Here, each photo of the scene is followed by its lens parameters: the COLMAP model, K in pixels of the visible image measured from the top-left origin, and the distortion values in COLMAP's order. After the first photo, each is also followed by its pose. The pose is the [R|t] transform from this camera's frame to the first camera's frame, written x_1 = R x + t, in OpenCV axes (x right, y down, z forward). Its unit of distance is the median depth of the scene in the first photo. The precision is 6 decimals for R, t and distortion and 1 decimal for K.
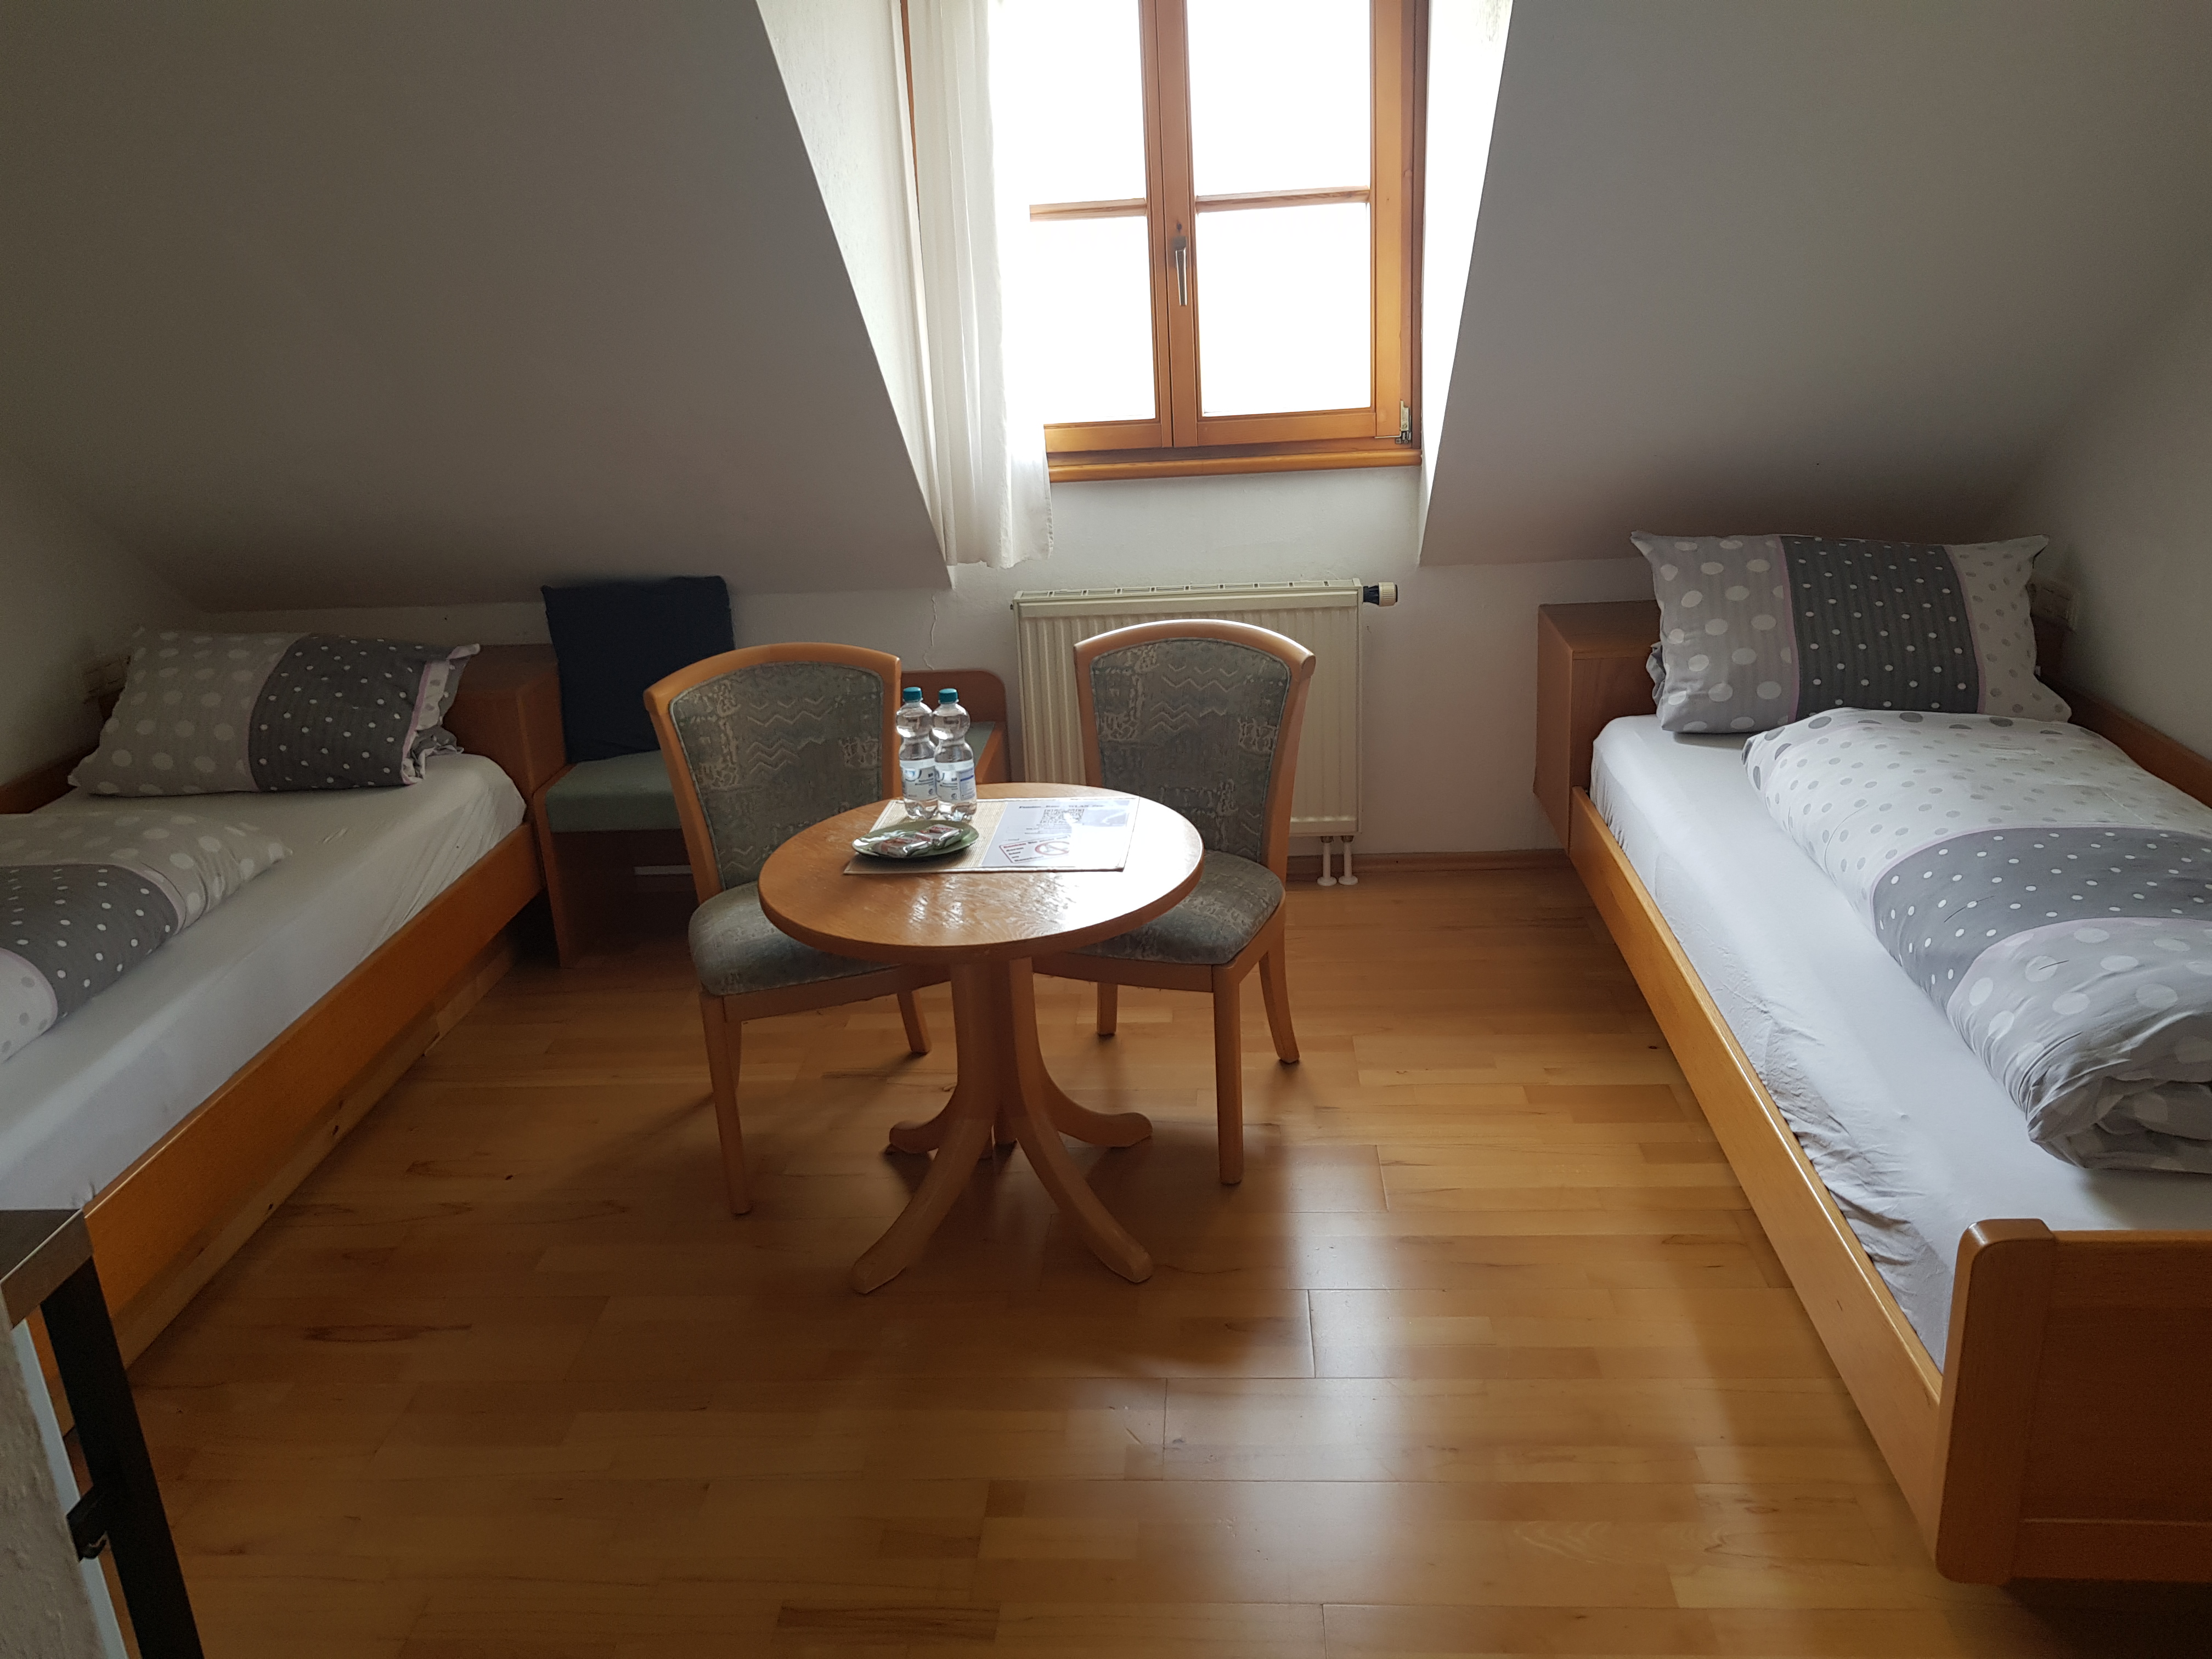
lens RADIAL K [[1704.7, 0, 1072.1], [0, 1704.7, 792.6], [0, 0, 1]] dist [0.079132, -0.122465]
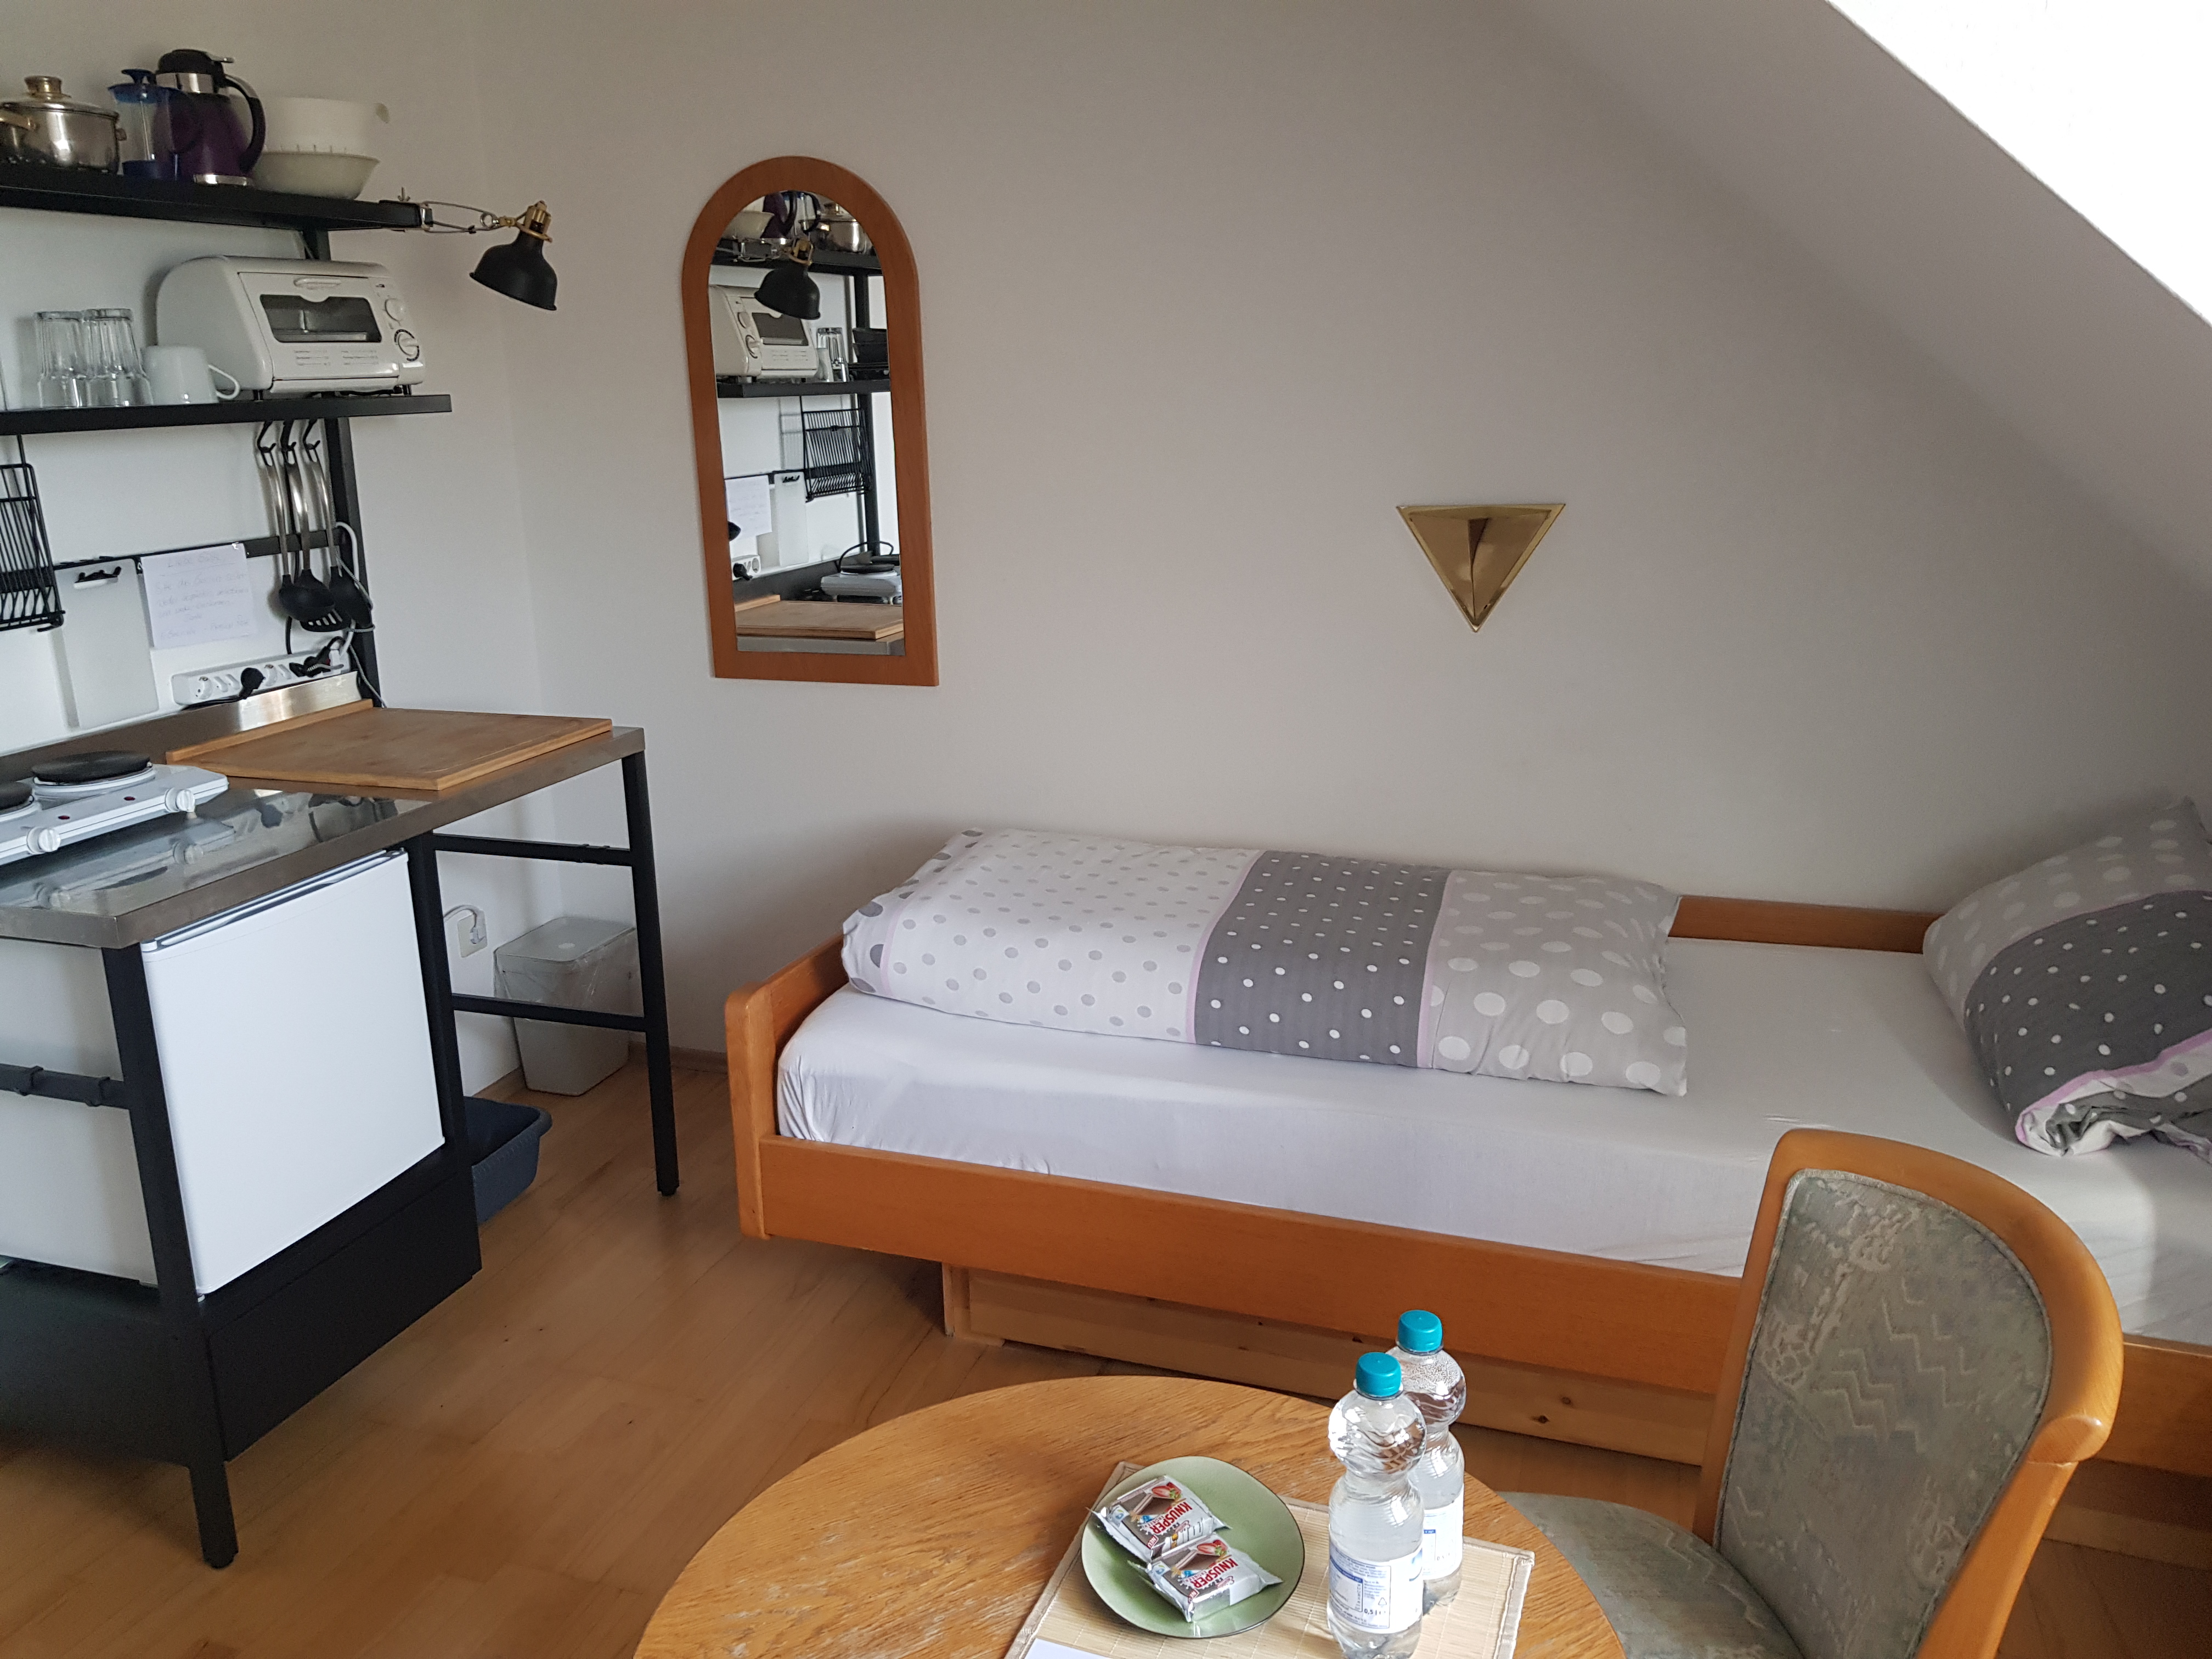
lens RADIAL K [[1704.7, 0, 1072.1], [0, 1704.7, 792.6], [0, 0, 1]] dist [0.079132, -0.122465]
pose [[-0.257745, 0.291399, -0.921224, 0.270018], [-0.276617, 0.891276, 0.359320, -0.290541], [0.925770, 0.347439, -0.149116, 0.884844]]
